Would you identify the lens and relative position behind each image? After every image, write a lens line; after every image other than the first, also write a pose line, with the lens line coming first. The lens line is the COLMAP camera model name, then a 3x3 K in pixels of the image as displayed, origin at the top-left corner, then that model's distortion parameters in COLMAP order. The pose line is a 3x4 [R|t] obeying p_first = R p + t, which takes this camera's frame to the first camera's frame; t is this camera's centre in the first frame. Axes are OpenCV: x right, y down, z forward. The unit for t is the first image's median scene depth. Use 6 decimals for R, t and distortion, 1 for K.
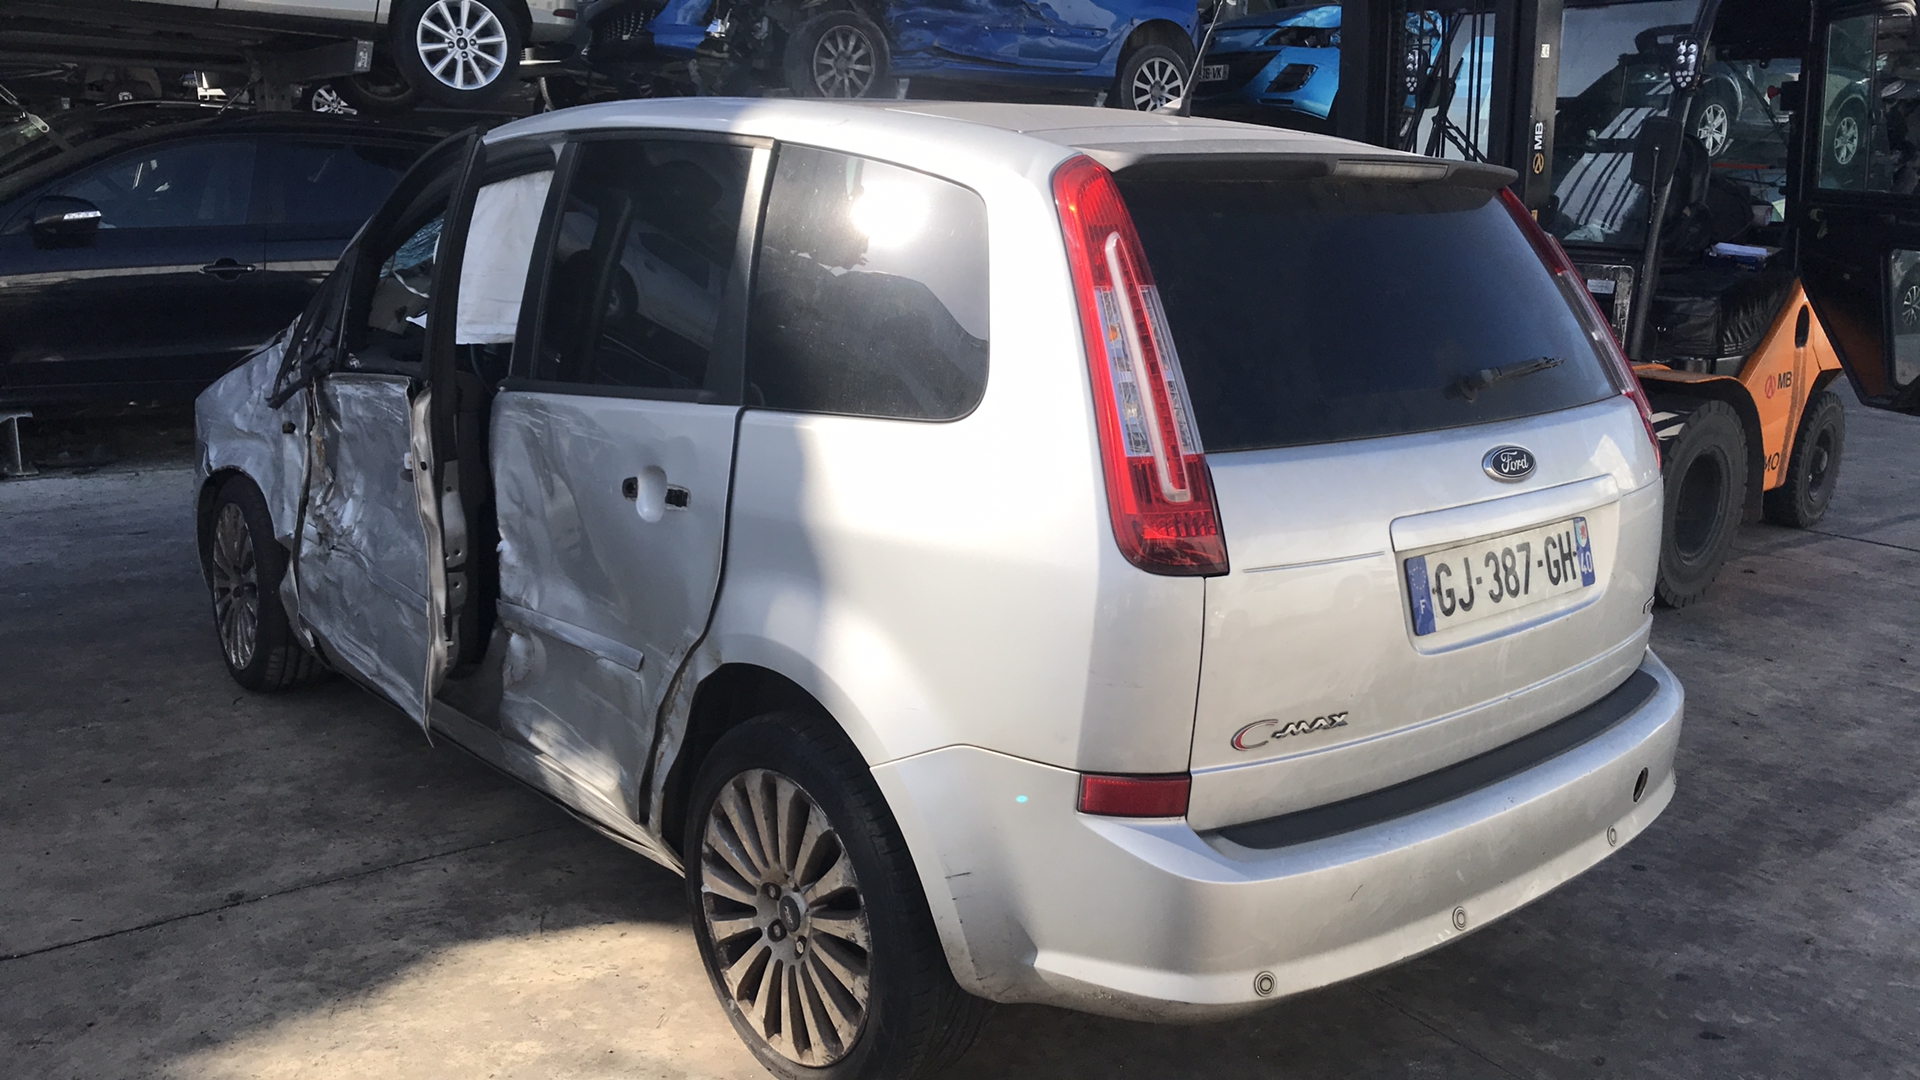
lens RADIAL K [[1554.1, 0, 944.2], [0, 1554.1, 534.6], [0, 0, 1]] dist [0.018282, -0.032194]
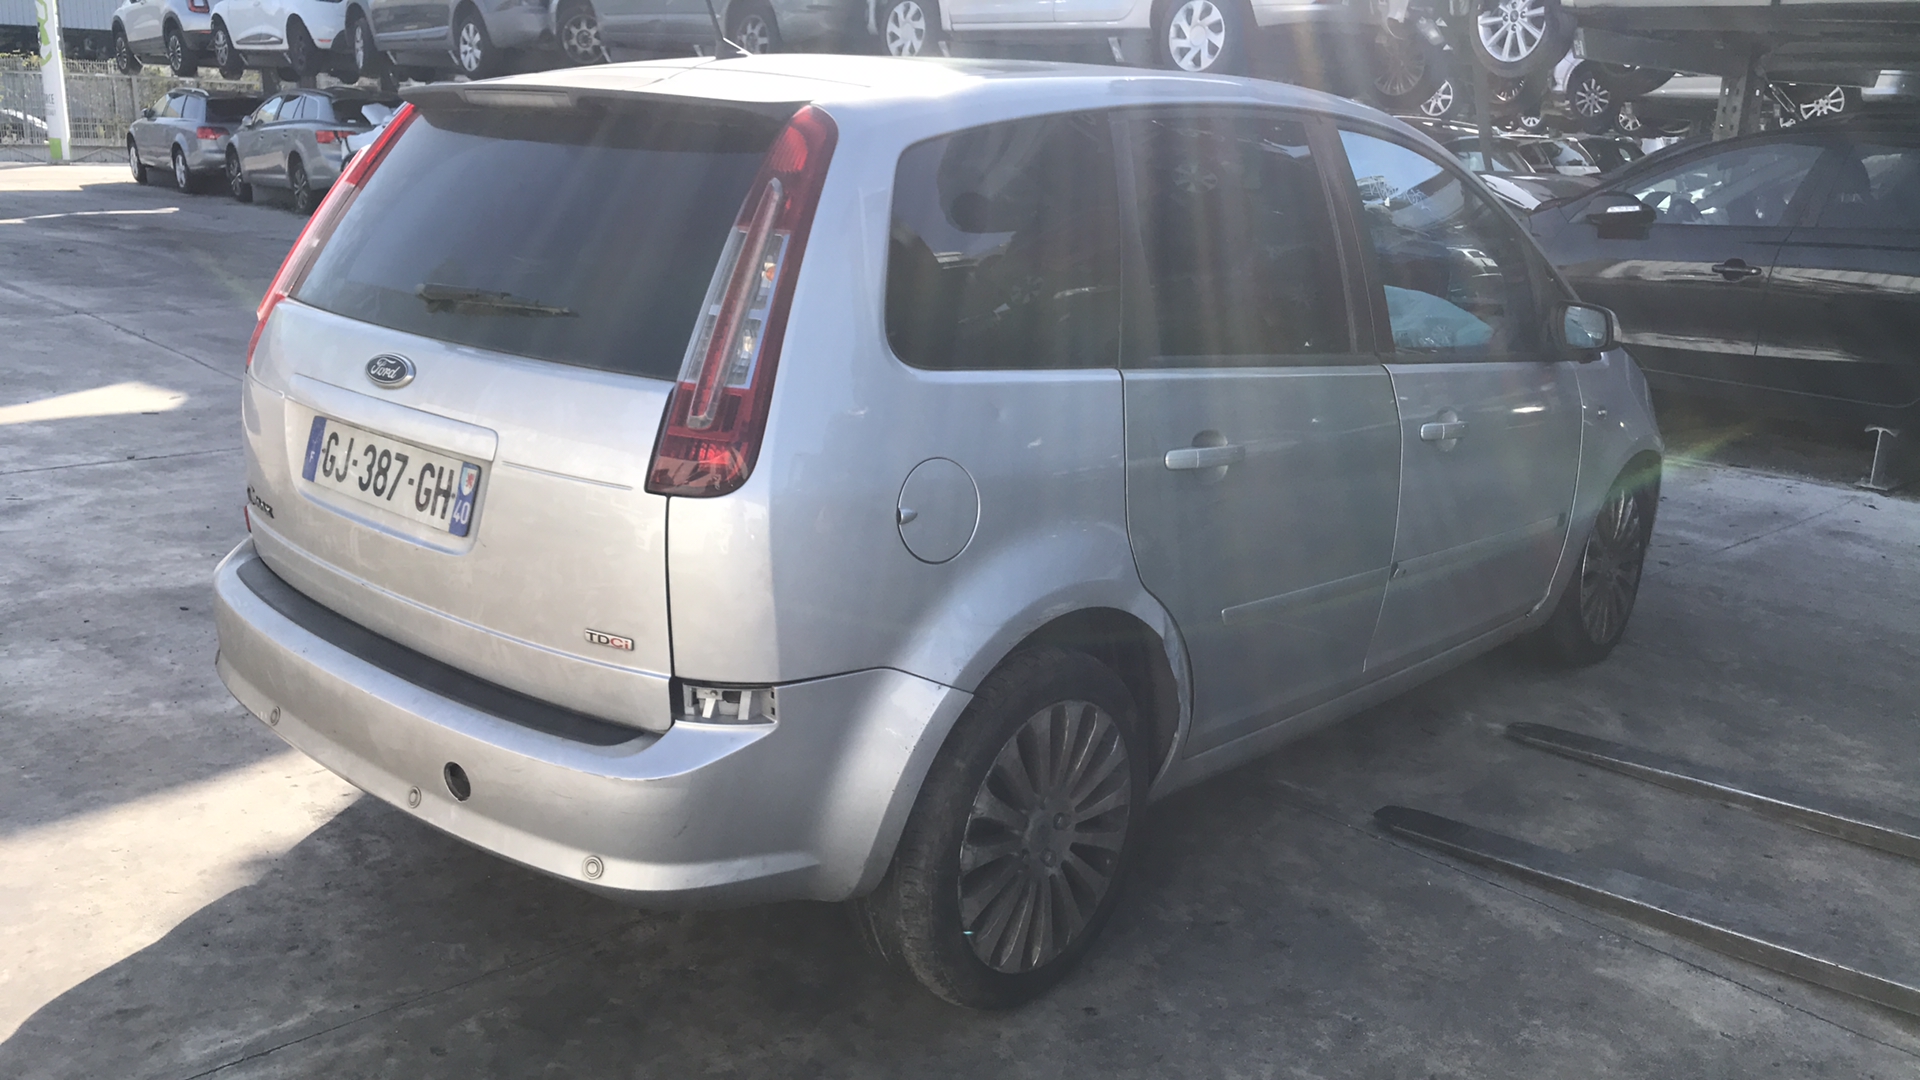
lens RADIAL K [[1554.1, 0, 955.2], [0, 1554.1, 525.4], [0, 0, 1]] dist [0.018282, -0.032194]
pose [[0.127029, 0.226898, -0.965599, 1.445242], [-0.253690, 0.948539, 0.189515, -0.242120], [0.958908, 0.220889, 0.178054, 1.189044]]
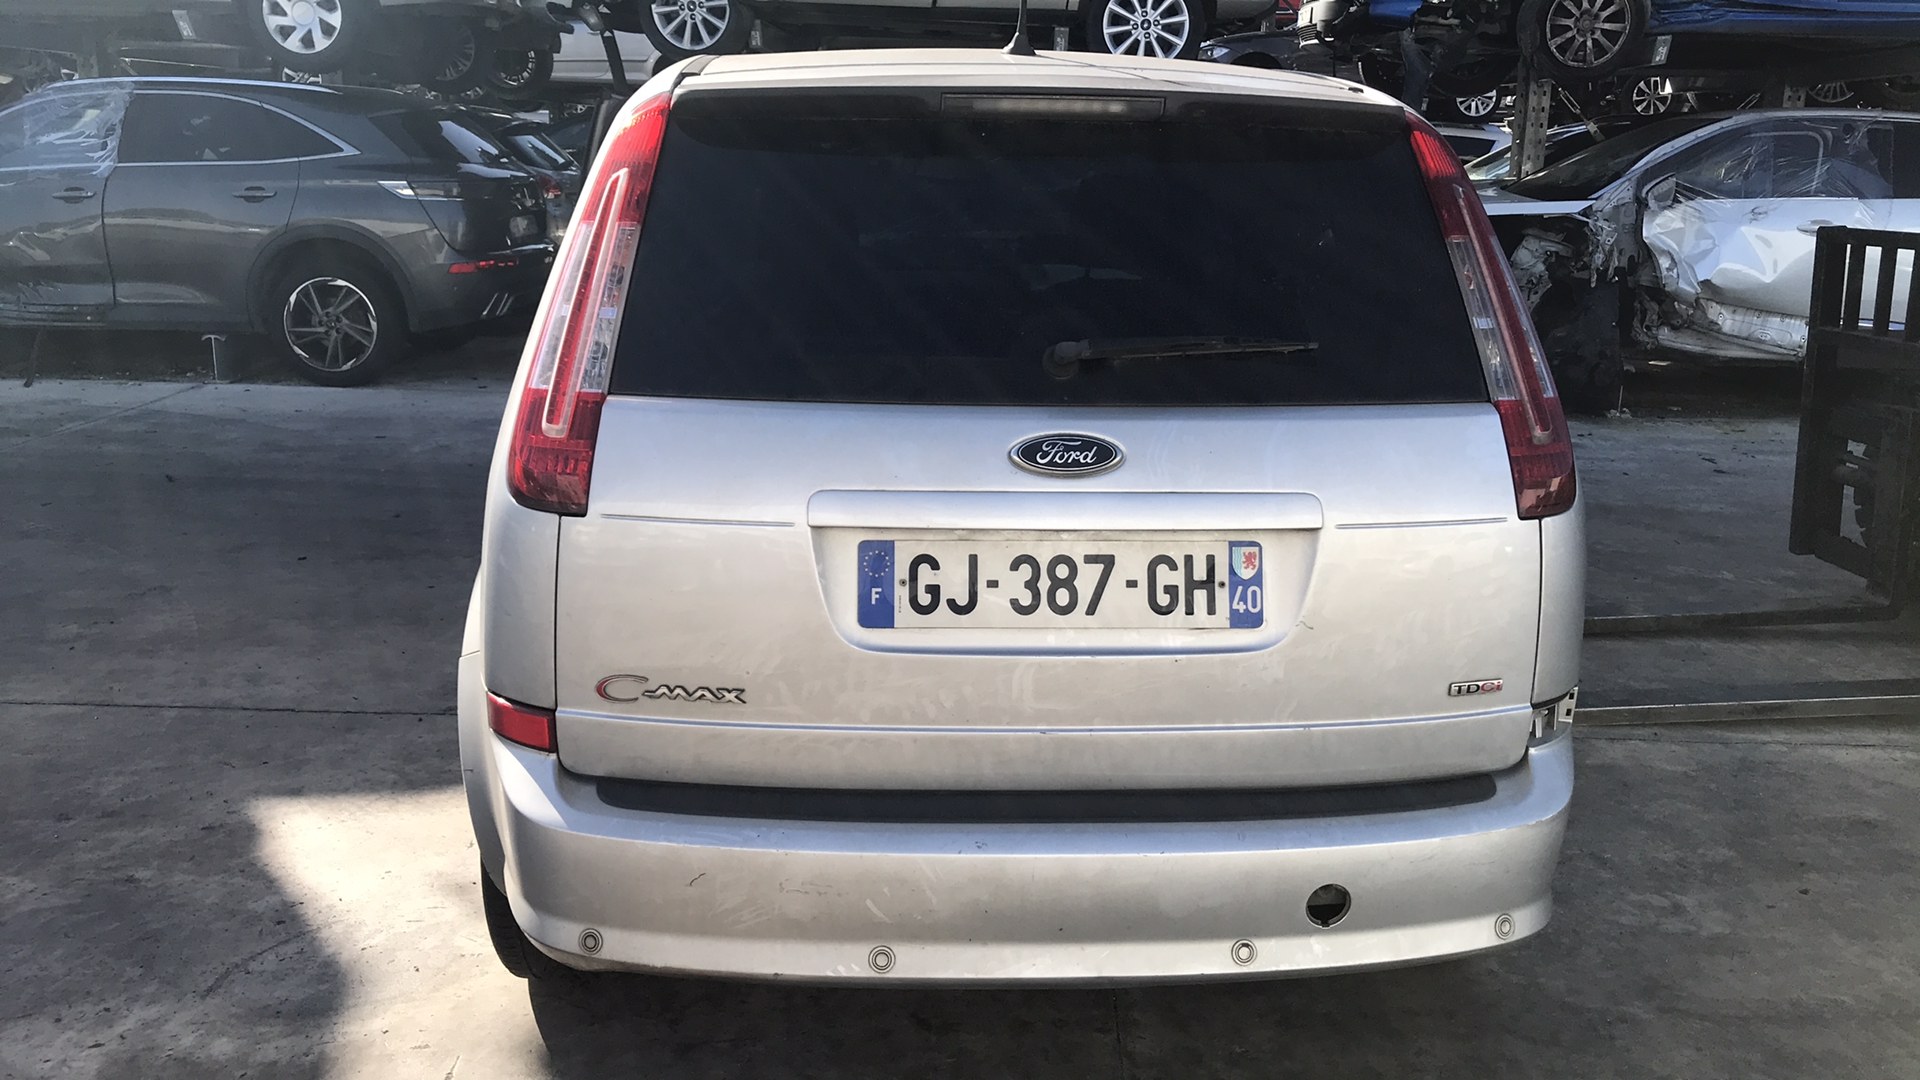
lens RADIAL K [[1554.1, 0, 949.9], [0, 1554.1, 528.3], [0, 0, 1]] dist [0.018282, -0.032194]
pose [[0.795355, 0.134177, -0.591107, 0.800334], [-0.131973, 0.990130, 0.047178, -0.036831], [0.591603, 0.040487, 0.805212, 0.291104]]
